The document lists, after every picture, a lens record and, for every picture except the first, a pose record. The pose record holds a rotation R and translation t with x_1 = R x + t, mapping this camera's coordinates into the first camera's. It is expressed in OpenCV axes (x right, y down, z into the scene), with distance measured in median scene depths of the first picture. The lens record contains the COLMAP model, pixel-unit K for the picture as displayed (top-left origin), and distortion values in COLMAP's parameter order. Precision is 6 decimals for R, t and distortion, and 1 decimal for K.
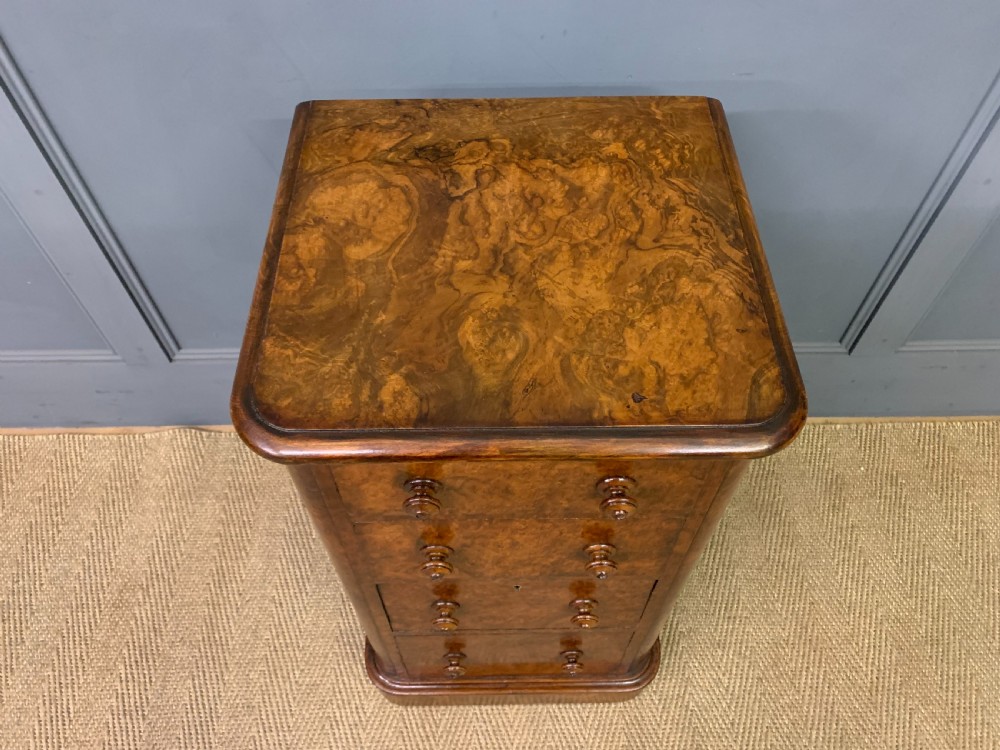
lens RADIAL K [[754.2, 0, 501.9], [0, 754.2, 386.8], [0, 0, 1]] dist [0.170661, -0.265724]
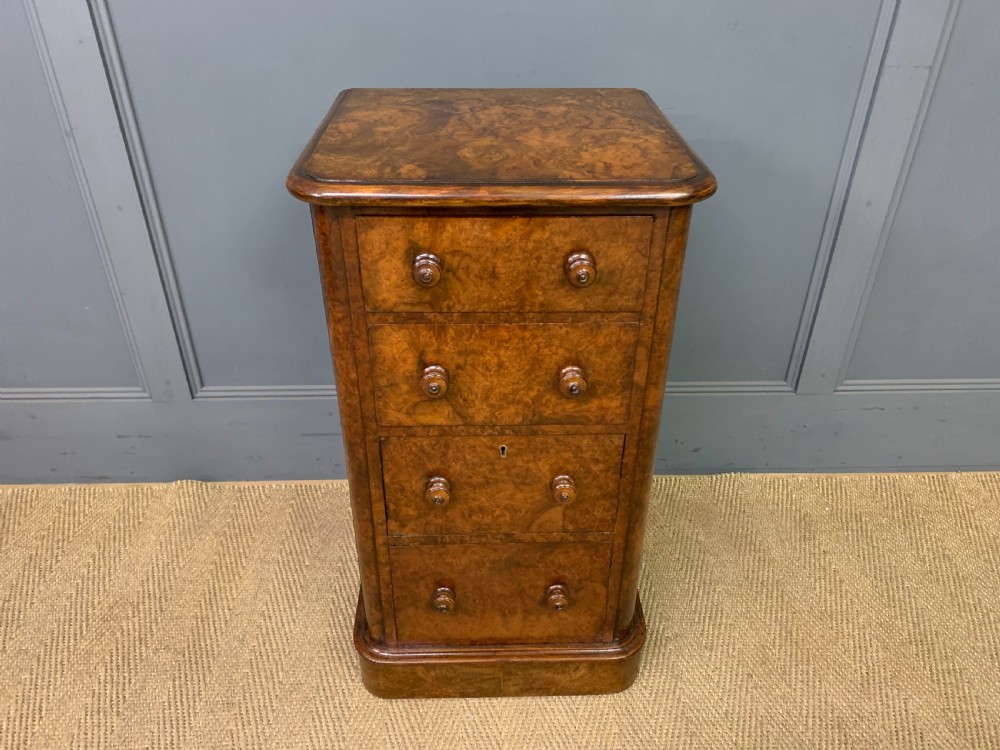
lens RADIAL K [[754.2, 0, 501.9], [0, 754.2, 386.8], [0, 0, 1]] dist [0.170661, -0.265724]
pose [[0.999853, -0.000775, 0.017131, -0.001745], [0.007105, 0.927904, -0.372751, 0.709710], [-0.015607, 0.372818, 0.927773, -0.092948]]
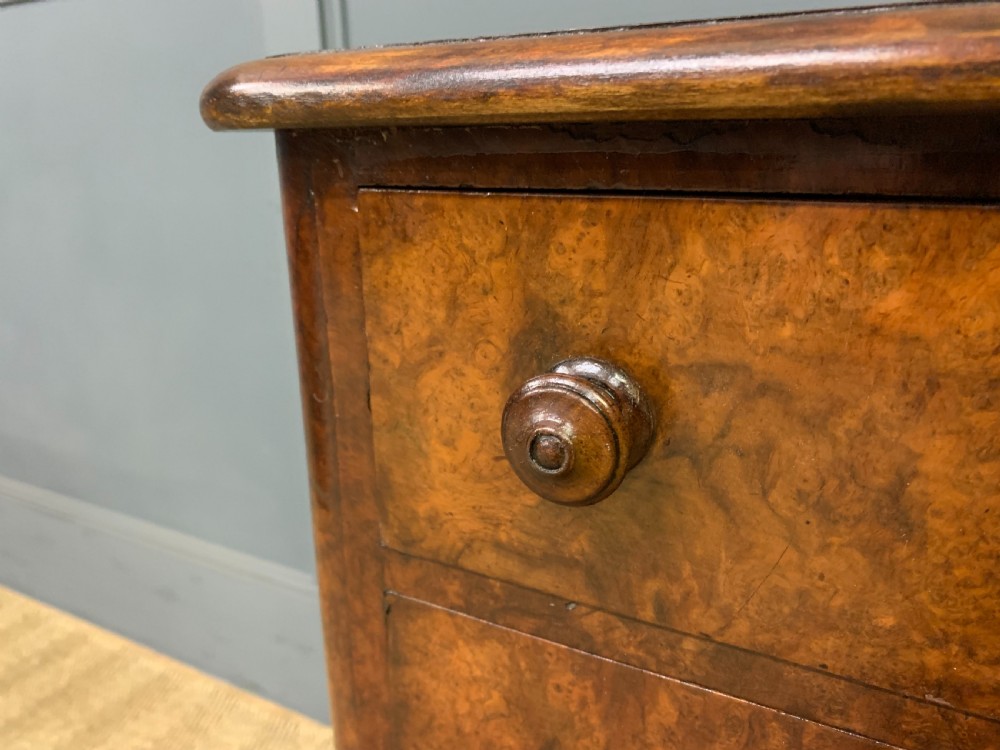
lens RADIAL K [[771.4, 0, 502.7], [0, 771.4, 378.7], [0, 0, 1]] dist [0.058872, -0.149068]
pose [[0.870919, 0.132027, -0.473359, 0.007843], [-0.397383, 0.755890, -0.520304, 0.262239], [0.289114, 0.641248, 0.710784, 0.683931]]
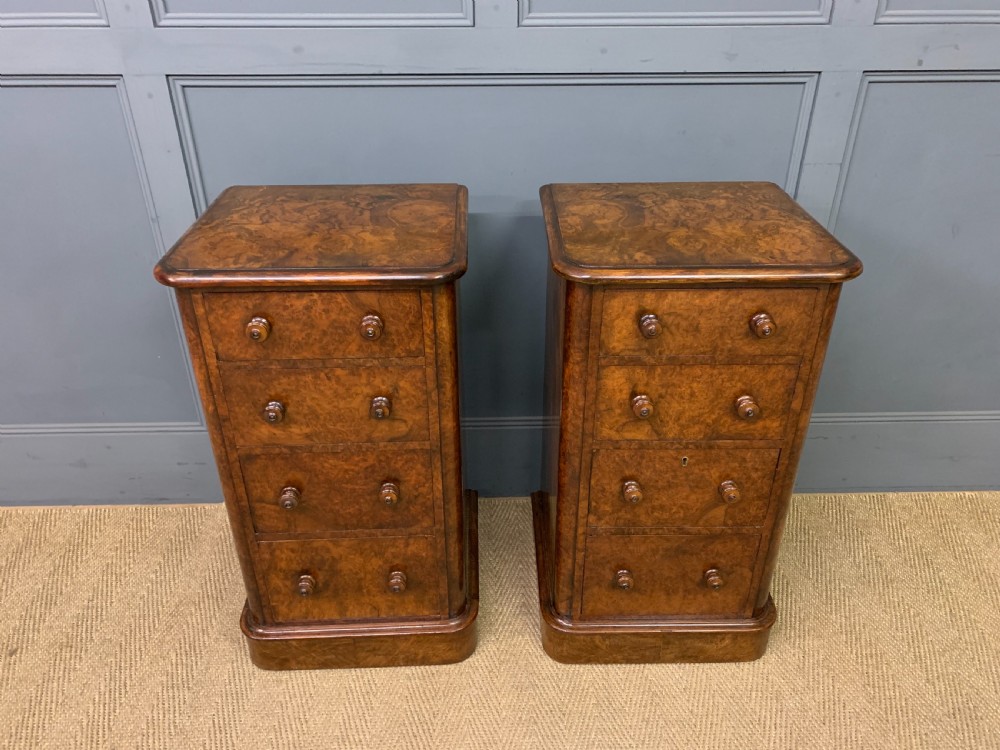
lens RADIAL K [[772.9, 0, 500.5], [0, 772.9, 380.0], [0, 0, 1]] dist [0.053968, -0.028431]
pose [[0.999999, 0.001111, -0.001226, -0.401281], [-0.001520, 0.909540, -0.415613, 0.891776], [0.000653, 0.415615, 0.909541, -0.515730]]
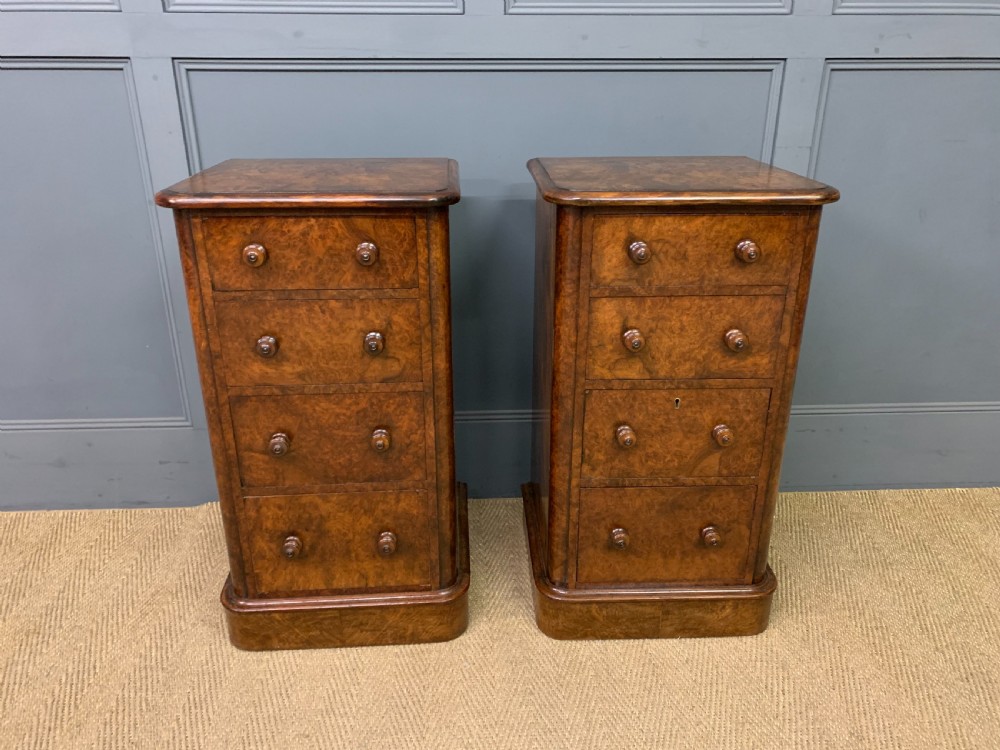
lens RADIAL K [[772.6, 0, 496.7], [0, 772.6, 374.3], [0, 0, 1]] dist [0.052920, -0.028477]
pose [[0.999768, -0.006070, 0.020682, -0.431862], [0.016352, 0.838732, -0.544299, 1.230899], [-0.014043, 0.544511, 0.838636, -0.340619]]
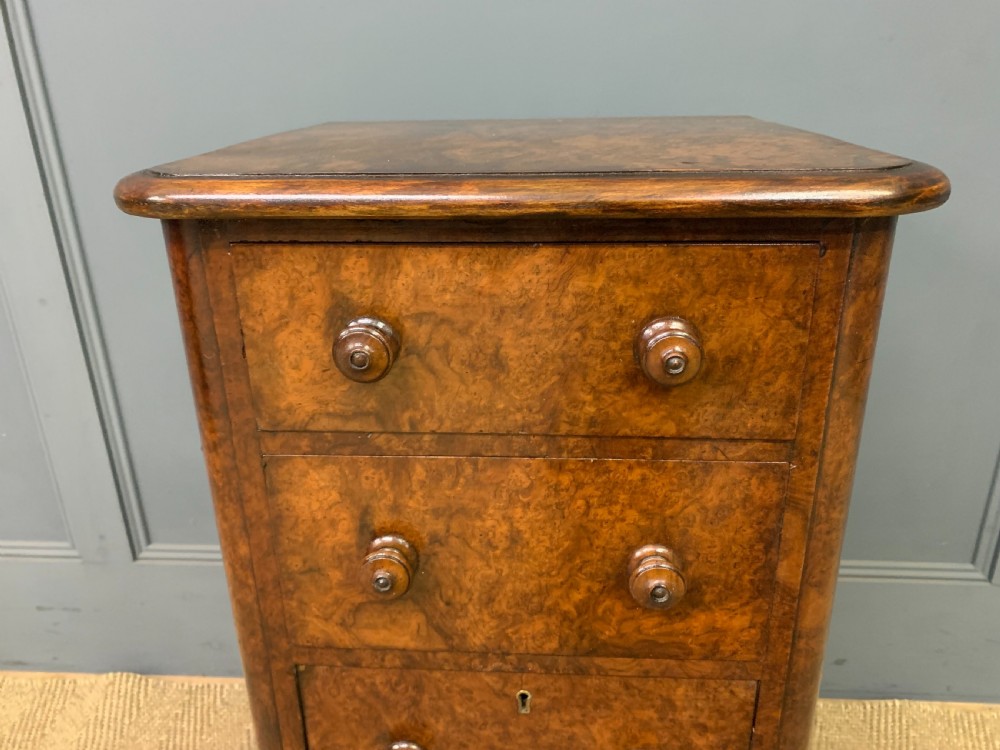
lens RADIAL K [[770.1, 0, 508.5], [0, 770.1, 382.4], [0, 0, 1]] dist [0.107444, -0.305931]
pose [[0.996747, 0.016003, -0.078985, 0.062106], [-0.056746, 0.835296, -0.546864, 0.464920], [0.057225, 0.549568, 0.833487, 0.419255]]
